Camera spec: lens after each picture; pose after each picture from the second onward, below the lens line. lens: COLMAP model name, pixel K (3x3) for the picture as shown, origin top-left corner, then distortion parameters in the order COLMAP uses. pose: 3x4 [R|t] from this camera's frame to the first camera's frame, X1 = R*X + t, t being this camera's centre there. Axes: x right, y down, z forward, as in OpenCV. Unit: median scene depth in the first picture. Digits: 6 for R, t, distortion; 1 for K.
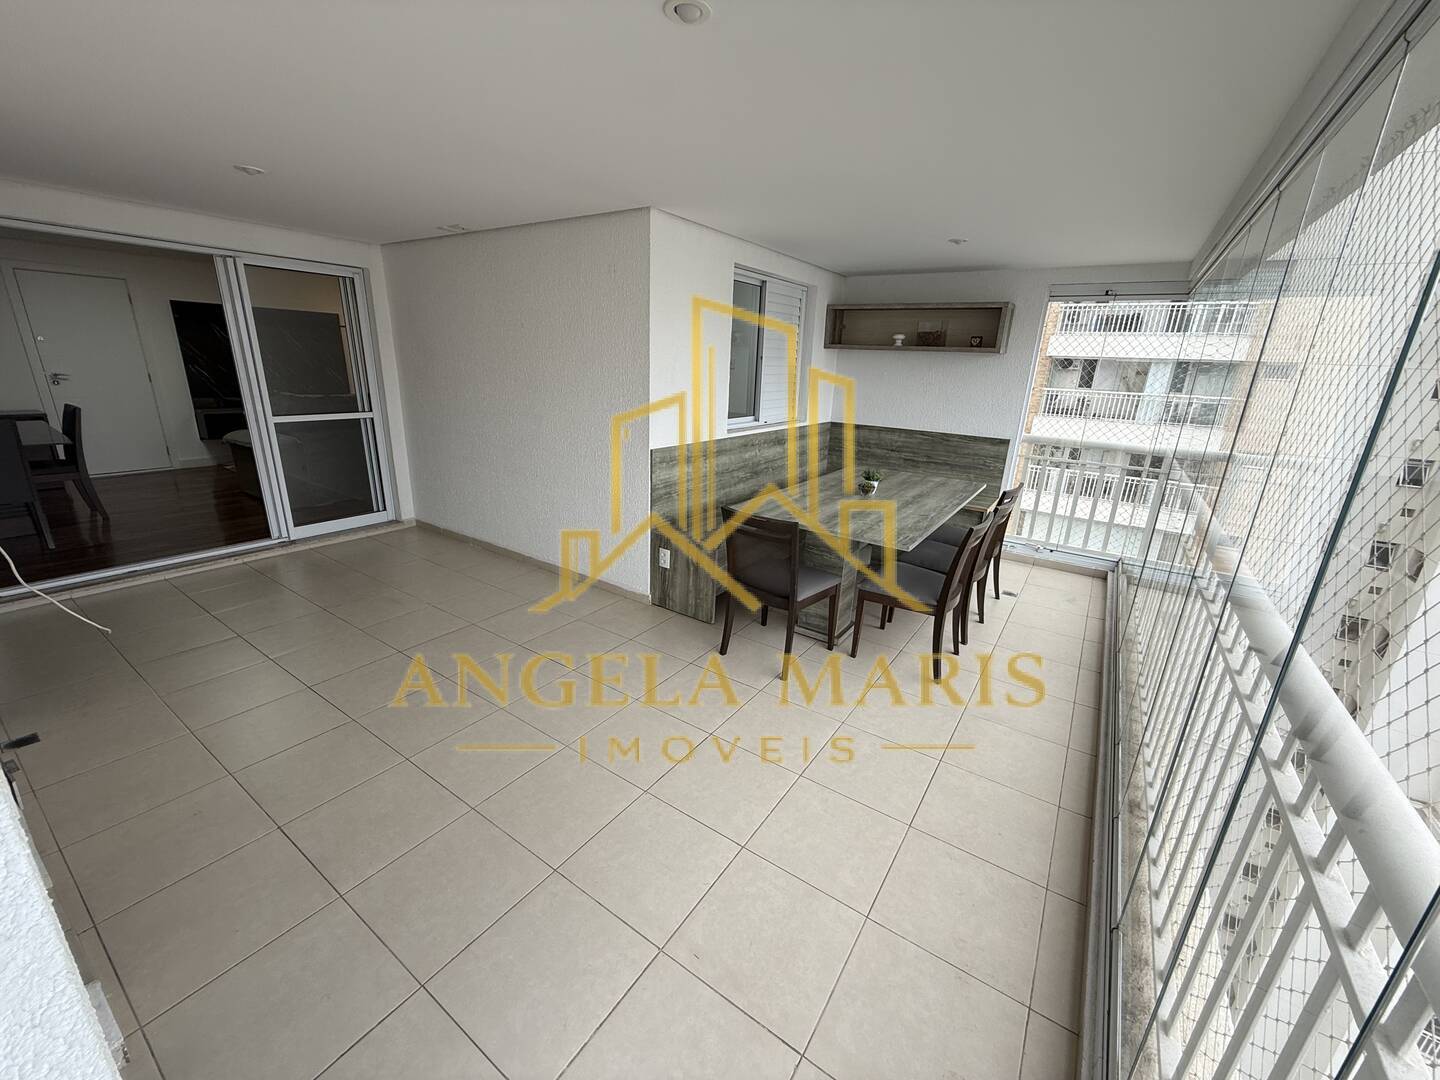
lens RADIAL K [[573.2, 0, 723.0], [0, 573.2, 525.9], [0, 0, 1]] dist [0.002204, 0.000289]
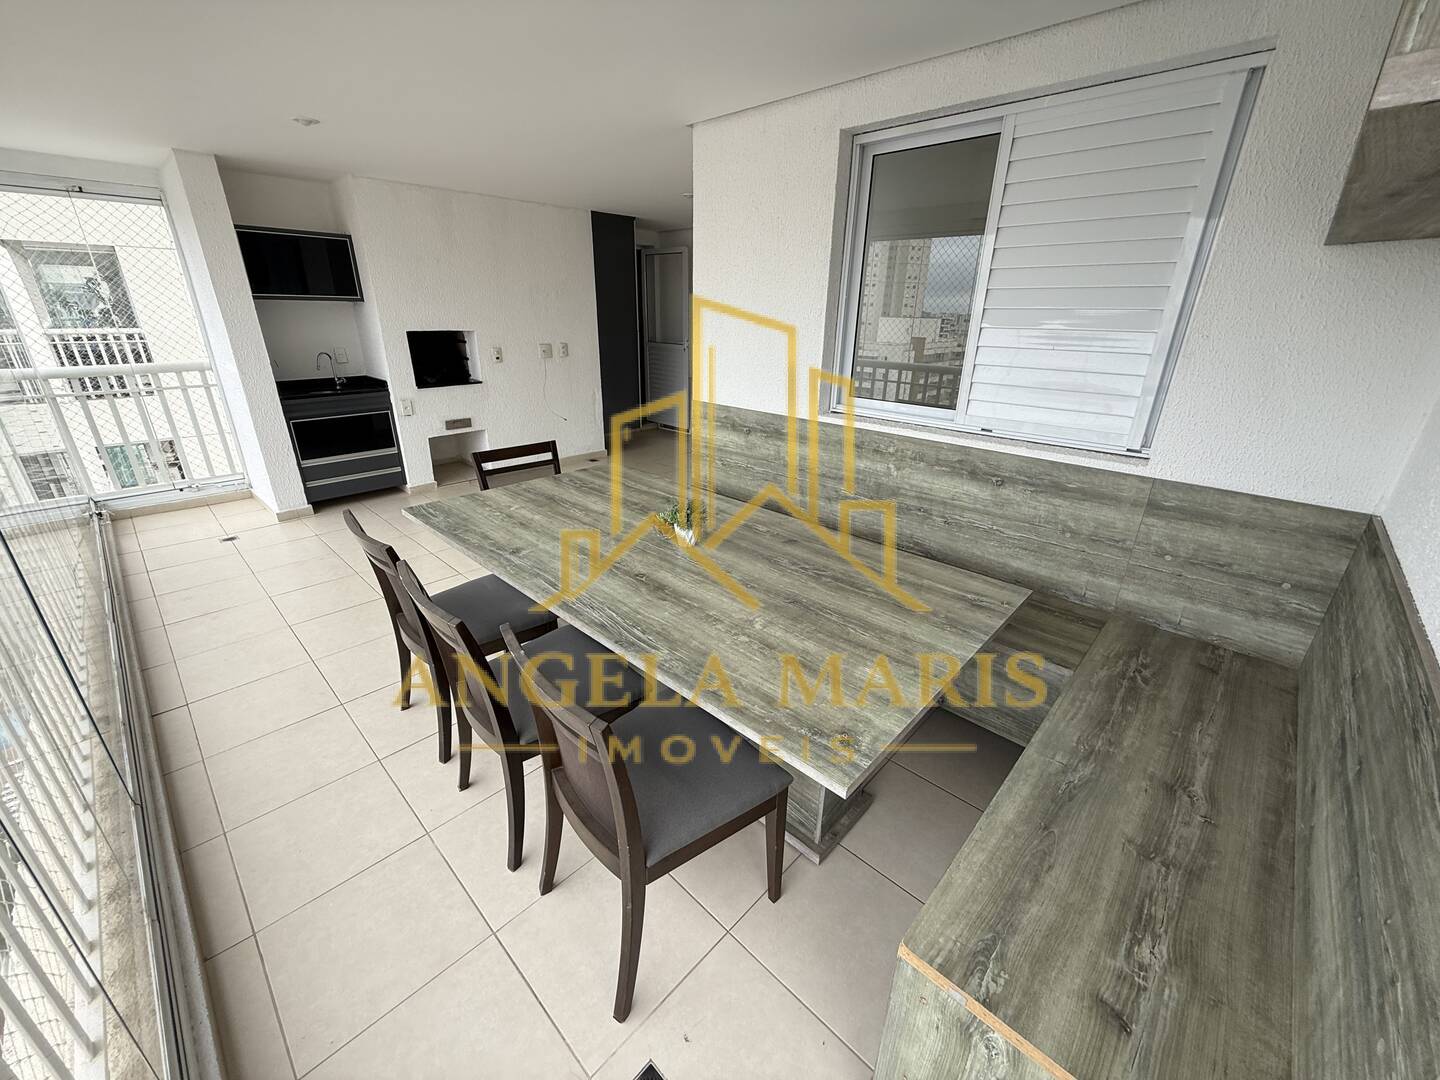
lens RADIAL K [[573.2, 0, 717.5], [0, 573.2, 539.2], [0, 0, 1]] dist [0.002204, 0.000289]
pose [[-0.162955, 0.332999, -0.928740, 0.638777], [-0.295702, 0.881567, 0.367968, -0.226182], [0.941279, 0.334592, -0.045187, 0.898129]]
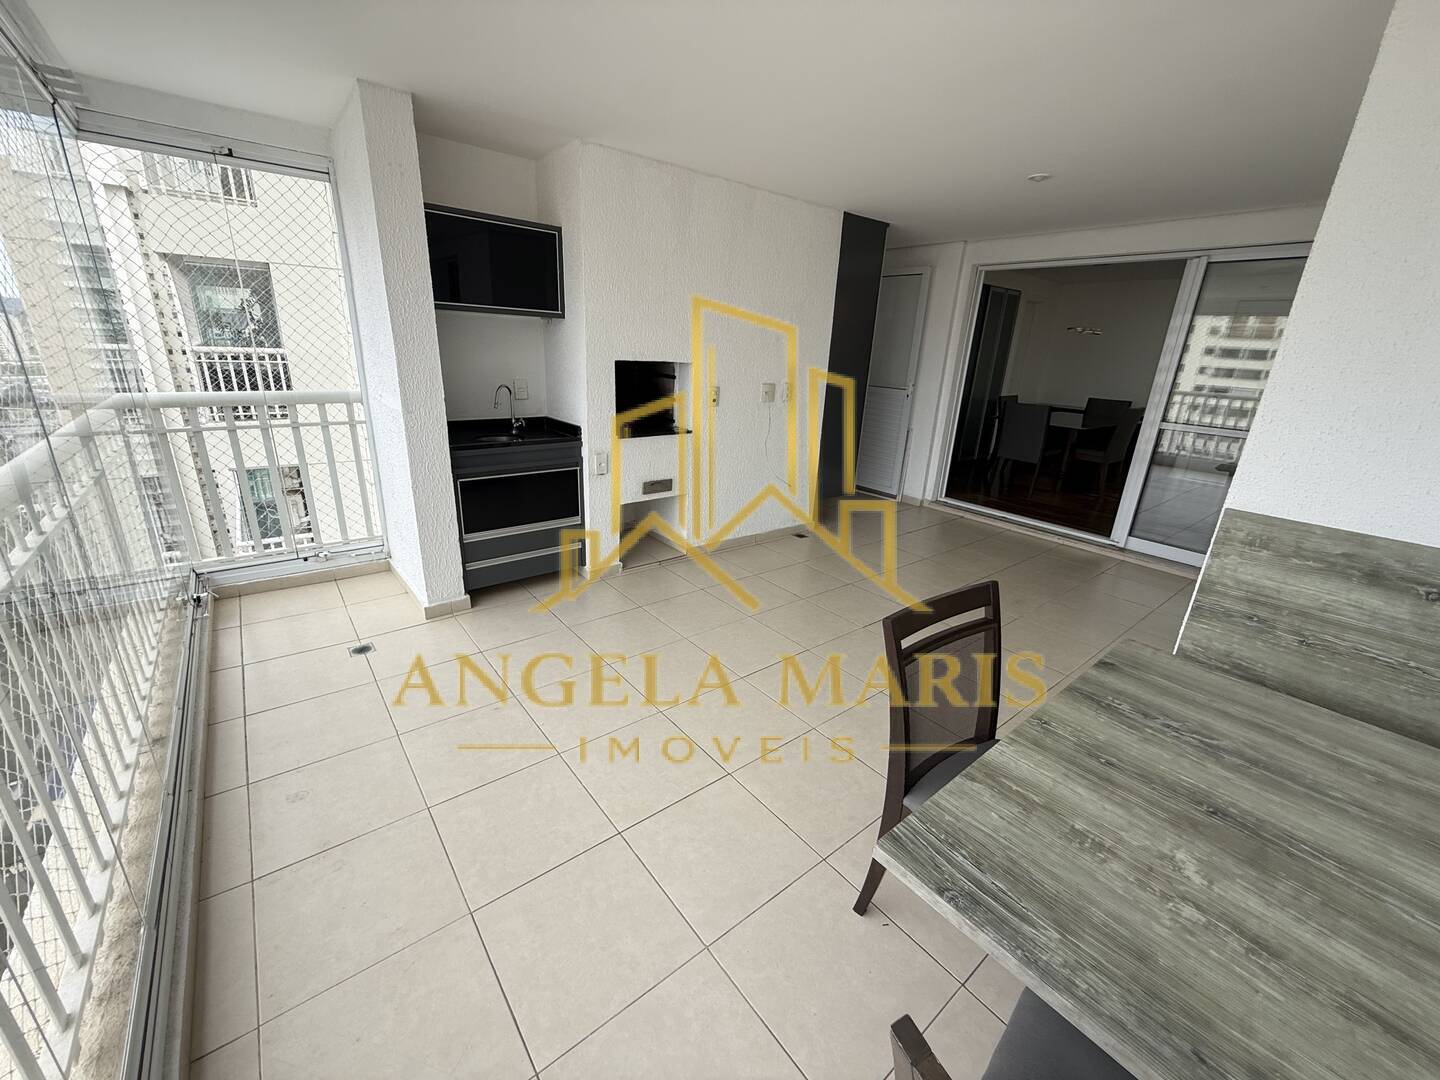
lens RADIAL K [[573.2, 0, 718.3], [0, 573.2, 539.3], [0, 0, 1]] dist [0.002204, 0.000289]
pose [[-0.291612, 0.259521, -0.920658, 0.357431], [-0.319434, 0.880815, 0.349468, -0.111557], [0.901623, 0.395998, -0.173956, 0.549437]]
